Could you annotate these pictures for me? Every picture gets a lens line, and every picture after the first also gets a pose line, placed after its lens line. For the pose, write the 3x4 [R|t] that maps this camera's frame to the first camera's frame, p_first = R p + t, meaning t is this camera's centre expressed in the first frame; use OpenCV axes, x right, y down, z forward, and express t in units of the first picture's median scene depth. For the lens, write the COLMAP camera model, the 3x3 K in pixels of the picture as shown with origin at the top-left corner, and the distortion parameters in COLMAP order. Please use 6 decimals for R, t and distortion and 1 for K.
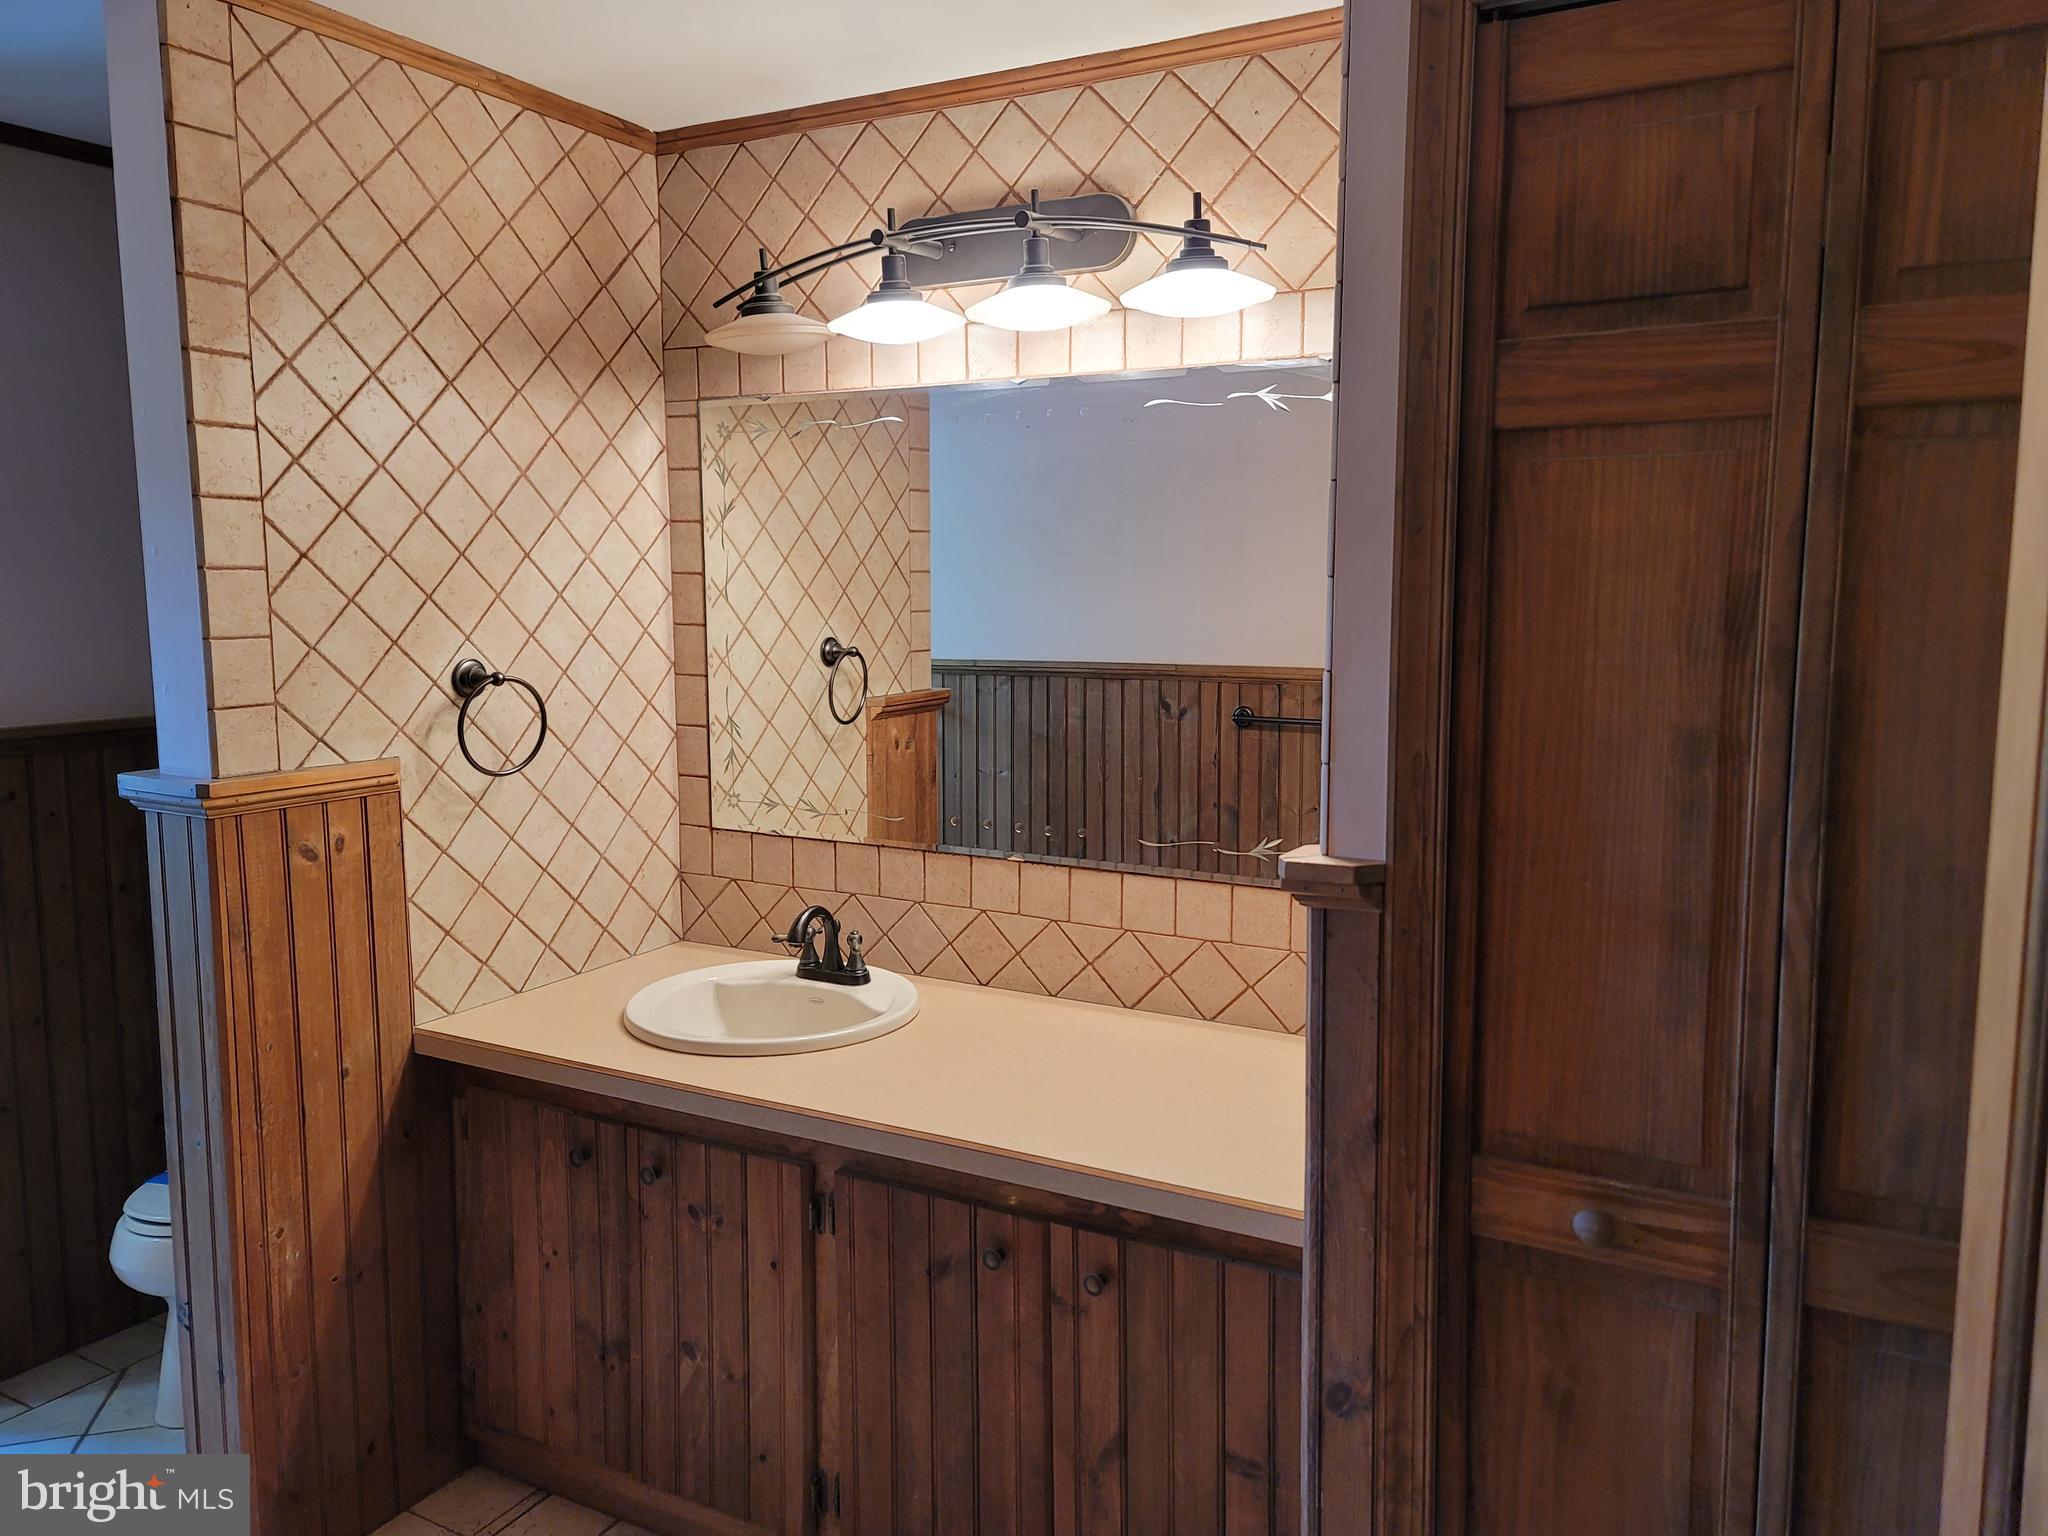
lens RADIAL K [[1509.0, 0, 1027.0], [0, 1509.0, 746.3], [0, 0, 1]] dist [0.084732, -0.081466]
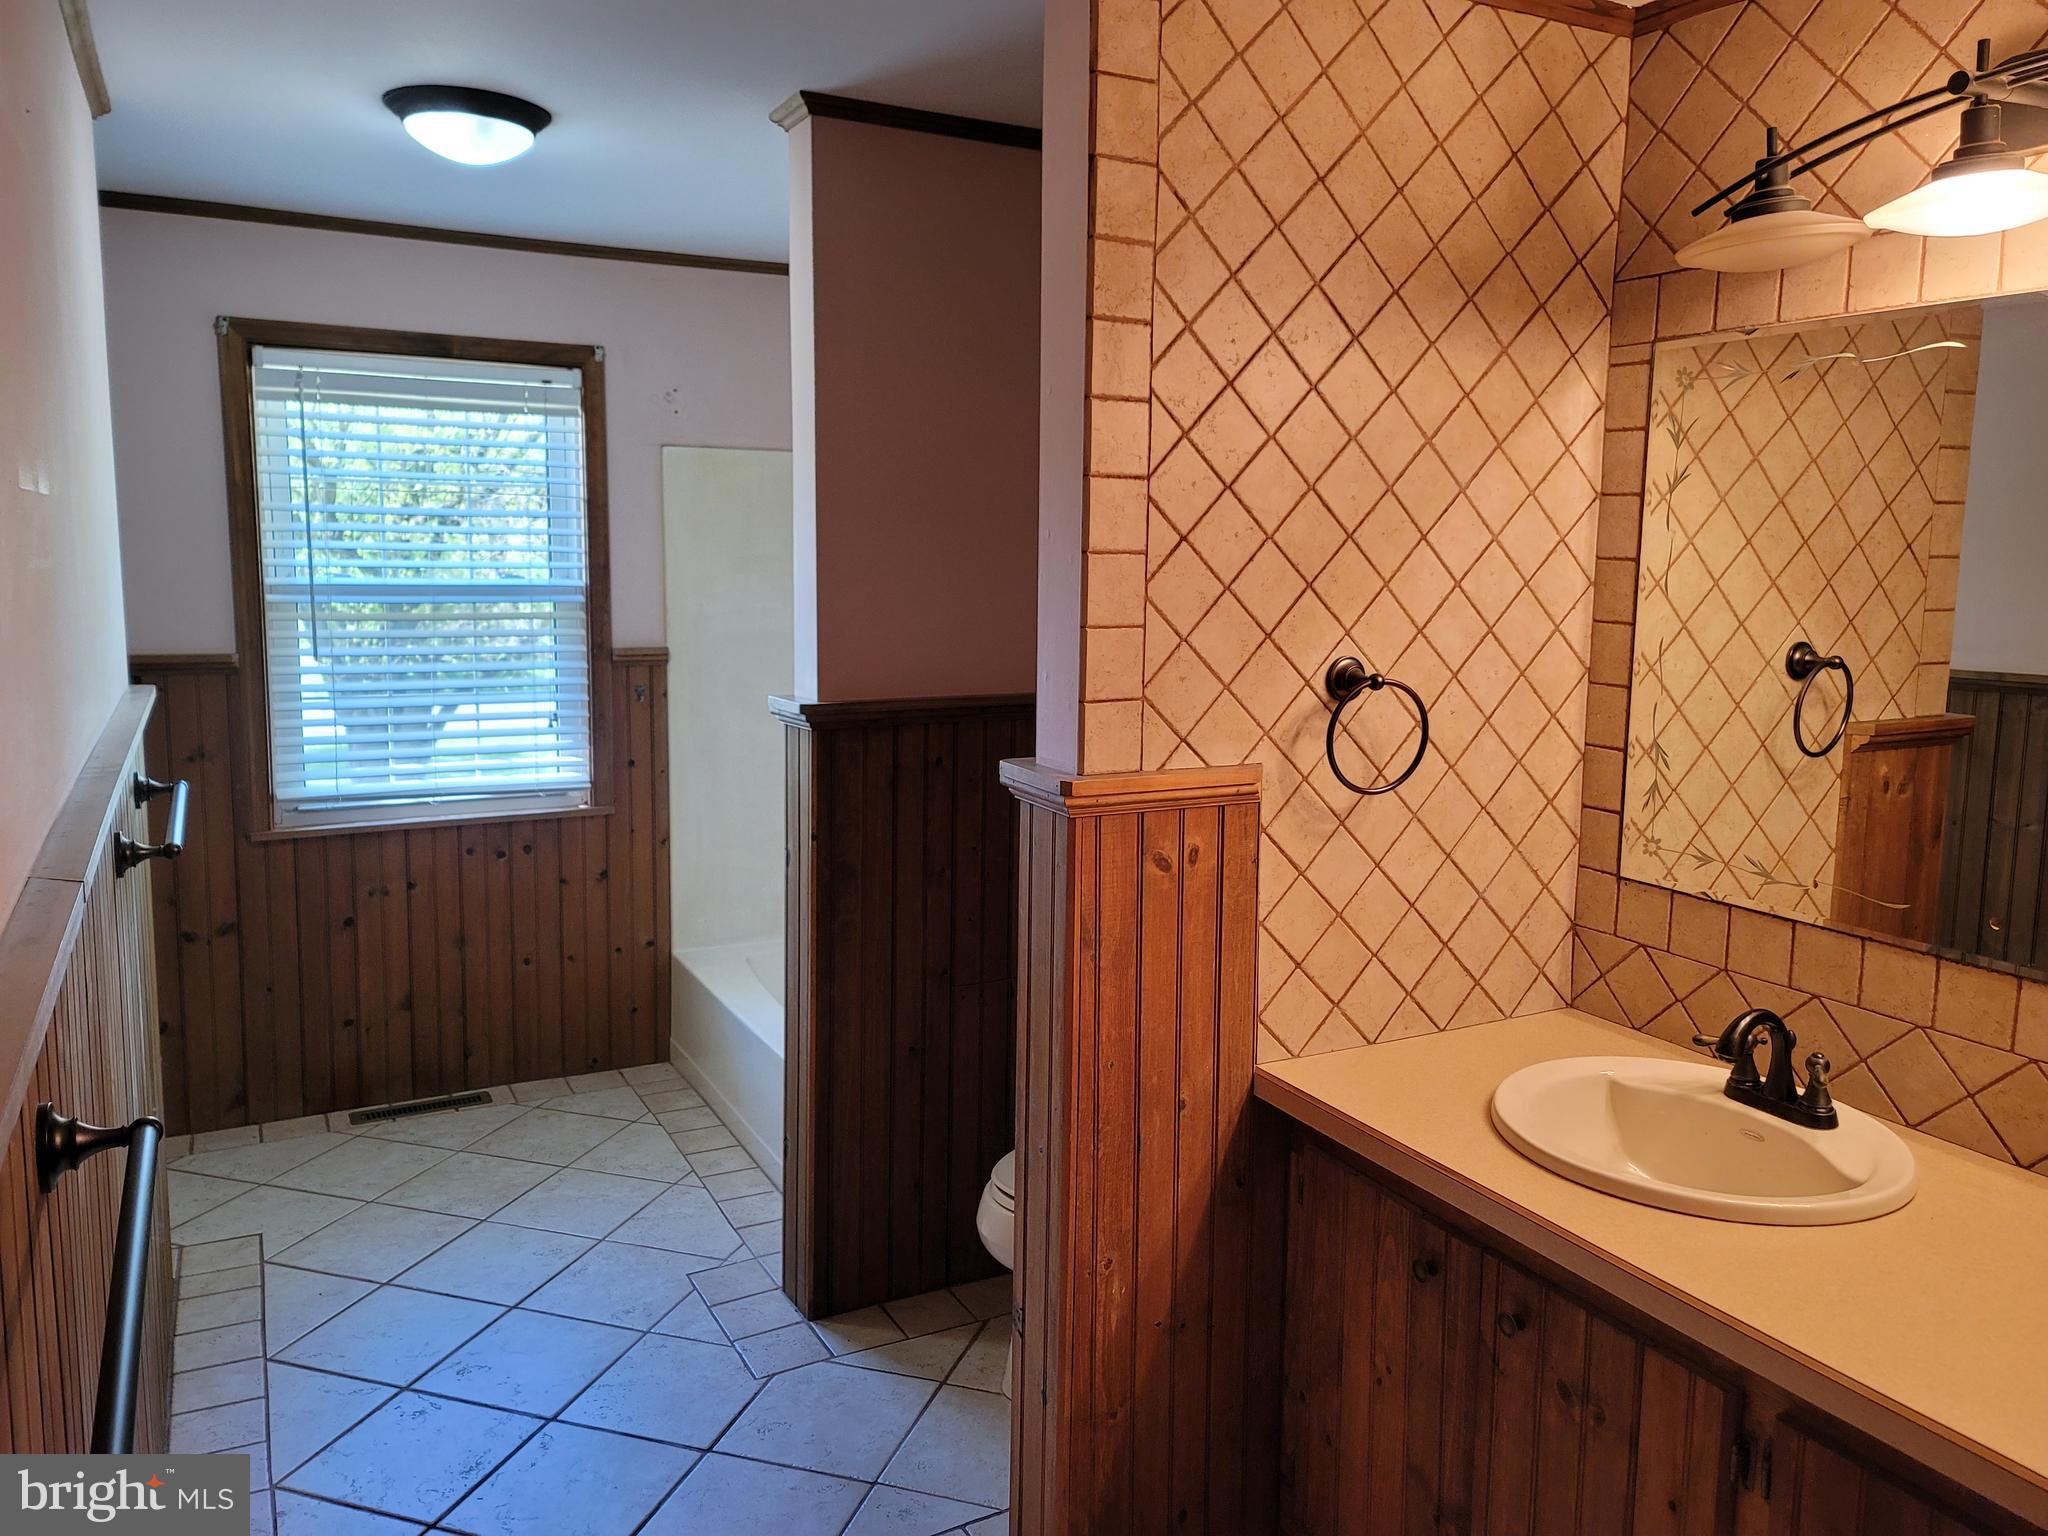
lens RADIAL K [[1509.0, 0, 1027.0], [0, 1509.0, 746.3], [0, 0, 1]] dist [0.084732, -0.081466]
pose [[0.839501, 0.083520, -0.536901, -0.051880], [-0.074823, 0.996472, 0.038018, -0.026498], [0.538182, 0.008257, 0.842788, 0.177519]]
